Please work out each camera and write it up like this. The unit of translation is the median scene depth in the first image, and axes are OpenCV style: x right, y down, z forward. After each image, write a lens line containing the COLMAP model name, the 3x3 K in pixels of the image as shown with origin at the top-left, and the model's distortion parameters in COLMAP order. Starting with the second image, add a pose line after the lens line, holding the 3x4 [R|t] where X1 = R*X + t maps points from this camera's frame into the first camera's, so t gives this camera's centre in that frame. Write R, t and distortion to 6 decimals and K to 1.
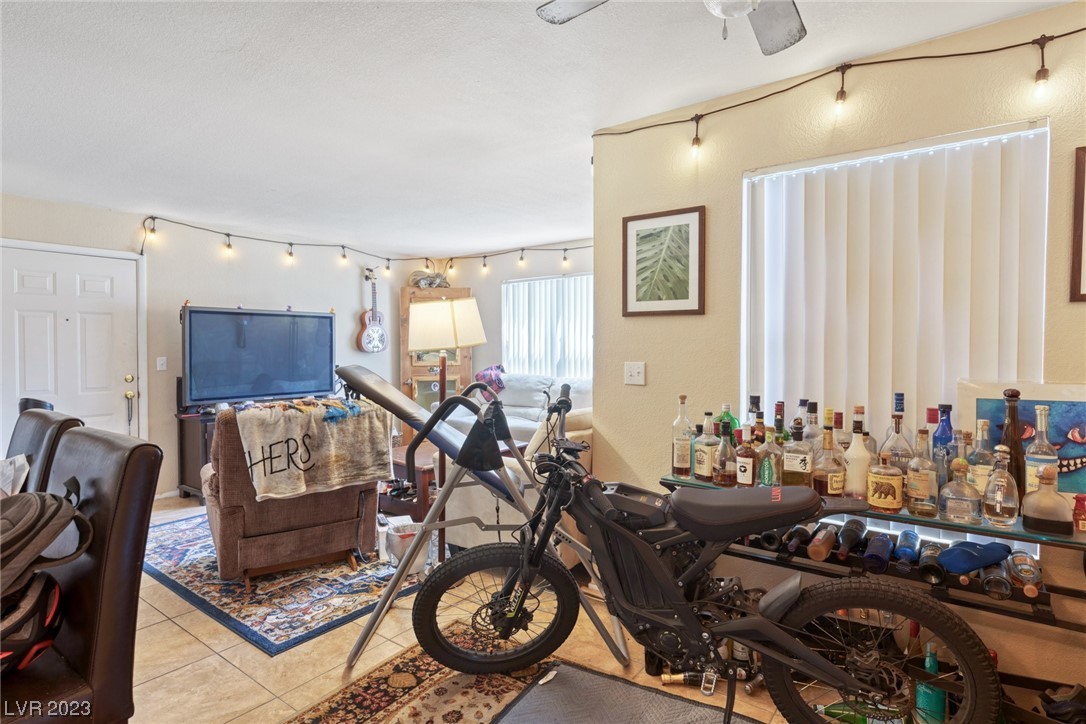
lens RADIAL K [[572.6, 0, 547.4], [0, 572.6, 357.0], [0, 0, 1]] dist [-0.002938, -0.000456]
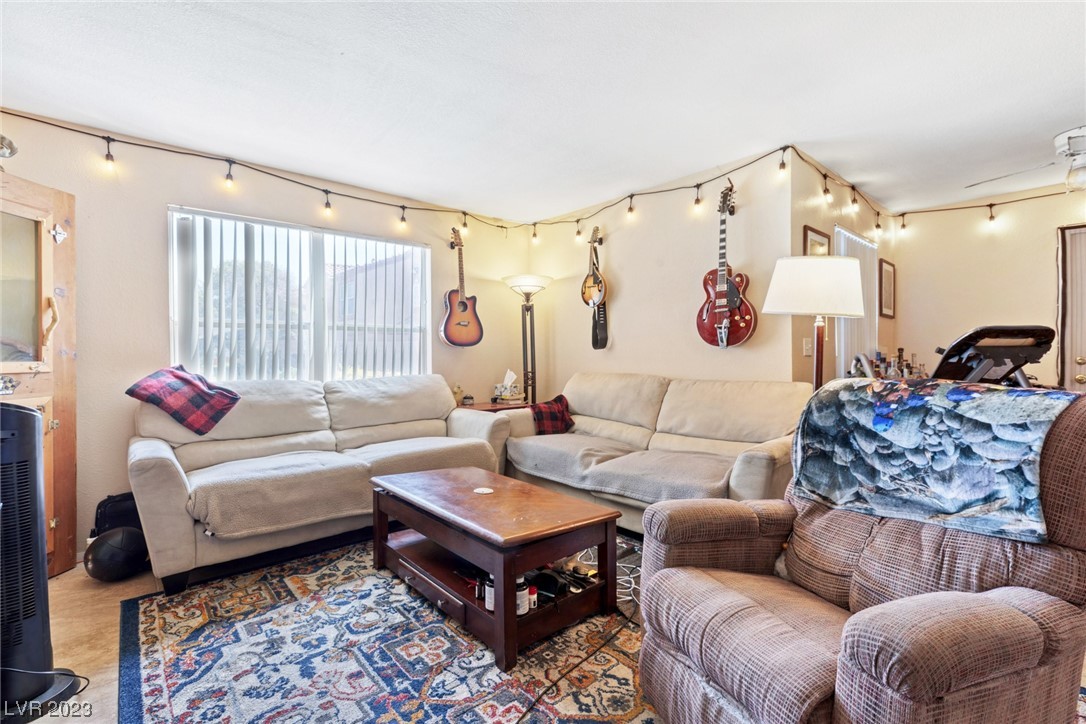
lens RADIAL K [[495.3, 0, 551.3], [0, 495.3, 360.5], [0, 0, 1]] dist [0.003557, 0.000842]
pose [[0.181397, -0.006297, 0.983390, -0.636610], [0.030495, 0.999535, 0.000775, 0.024302], [-0.982937, 0.029848, 0.181504, 0.821437]]
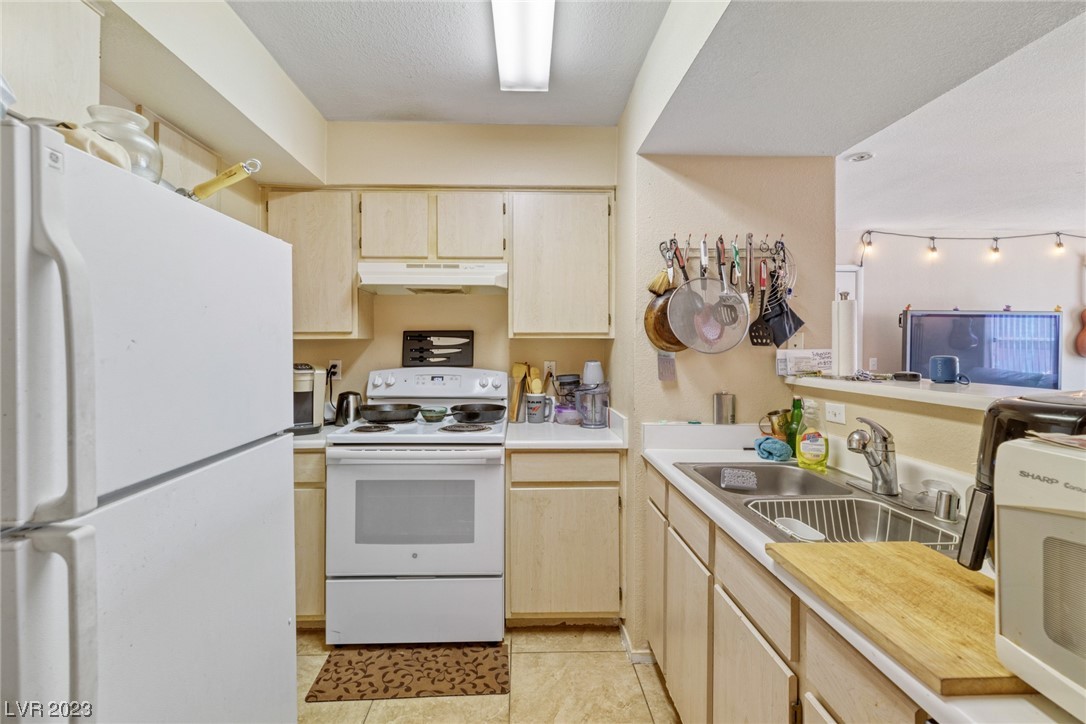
lens RADIAL K [[509.9, 0, 526.4], [0, 509.9, 346.4], [0, 0, 1]] dist [0.000068, -0.000102]
pose [[0.625161, 0.004166, -0.780484, -0.336242], [-0.021536, 0.999697, -0.011914, 0.003539], [0.780198, 0.024256, 0.625062, -0.128262]]
